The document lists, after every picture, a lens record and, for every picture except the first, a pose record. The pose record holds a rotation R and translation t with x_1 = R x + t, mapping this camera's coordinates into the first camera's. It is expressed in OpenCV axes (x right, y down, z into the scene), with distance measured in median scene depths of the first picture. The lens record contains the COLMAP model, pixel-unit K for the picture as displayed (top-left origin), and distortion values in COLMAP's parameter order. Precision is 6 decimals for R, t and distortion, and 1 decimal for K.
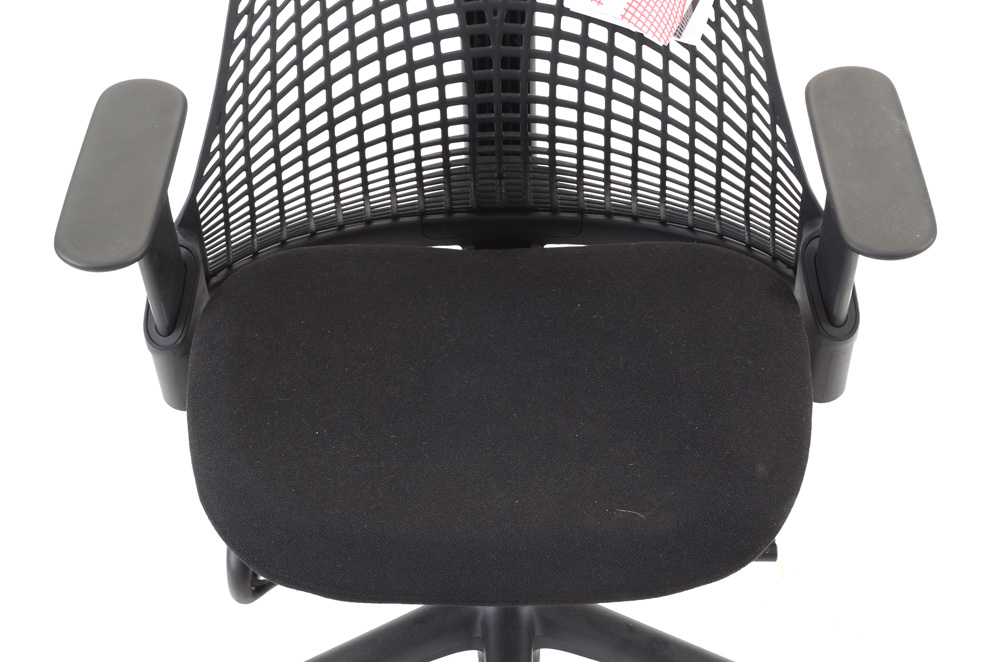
lens RADIAL K [[2104.3, 0, 493.0], [0, 2104.3, 360.6], [0, 0, 1]] dist [0.401150, 0.000000]
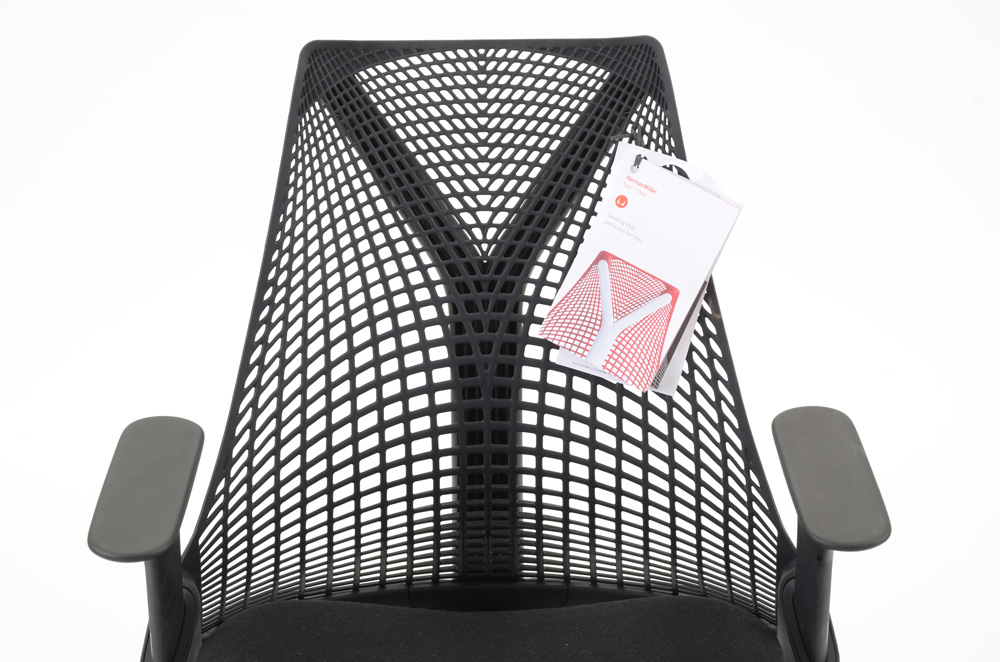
lens RADIAL K [[2919.3, 0, 494.4], [0, 2919.3, 329.8], [0, 0, 1]] dist [0.619626, 0.000000]
pose [[0.999750, 0.005374, 0.021712, -0.026836], [0.001166, 0.956871, -0.290510, 0.247458], [-0.022337, 0.290462, 0.956626, -0.421041]]
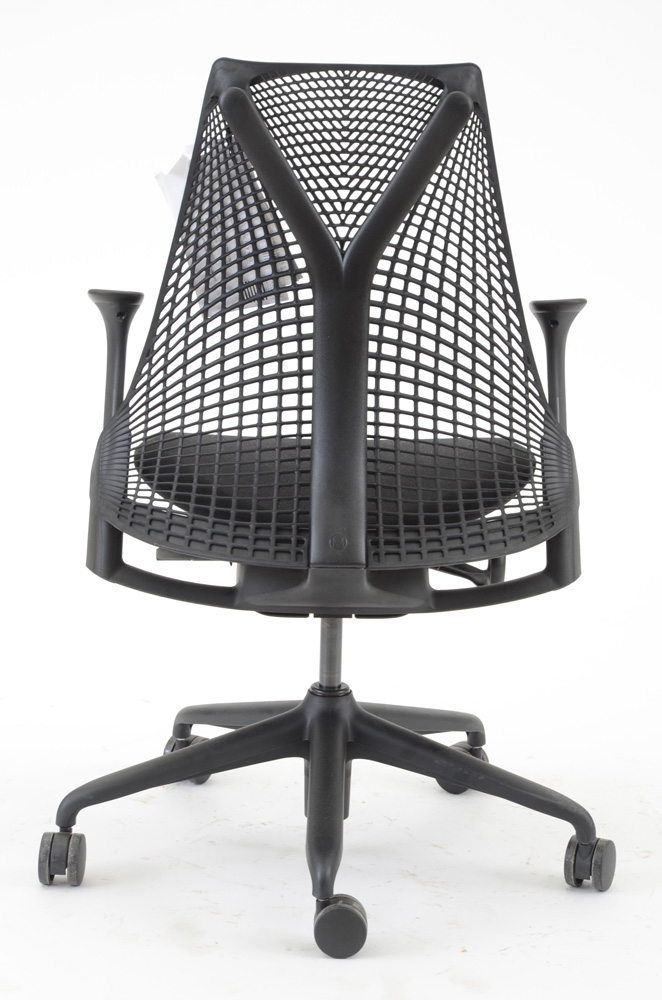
lens RADIAL K [[3606.4, 0, 338.1], [0, 3606.4, 504.8], [0, 0, 1]] dist [0.721503, 0.000000]
pose [[0.998700, 0.047873, 0.017485, -0.037100], [-0.038466, 0.933071, -0.357630, 0.843805], [-0.033435, 0.356492, 0.933700, -1.254067]]
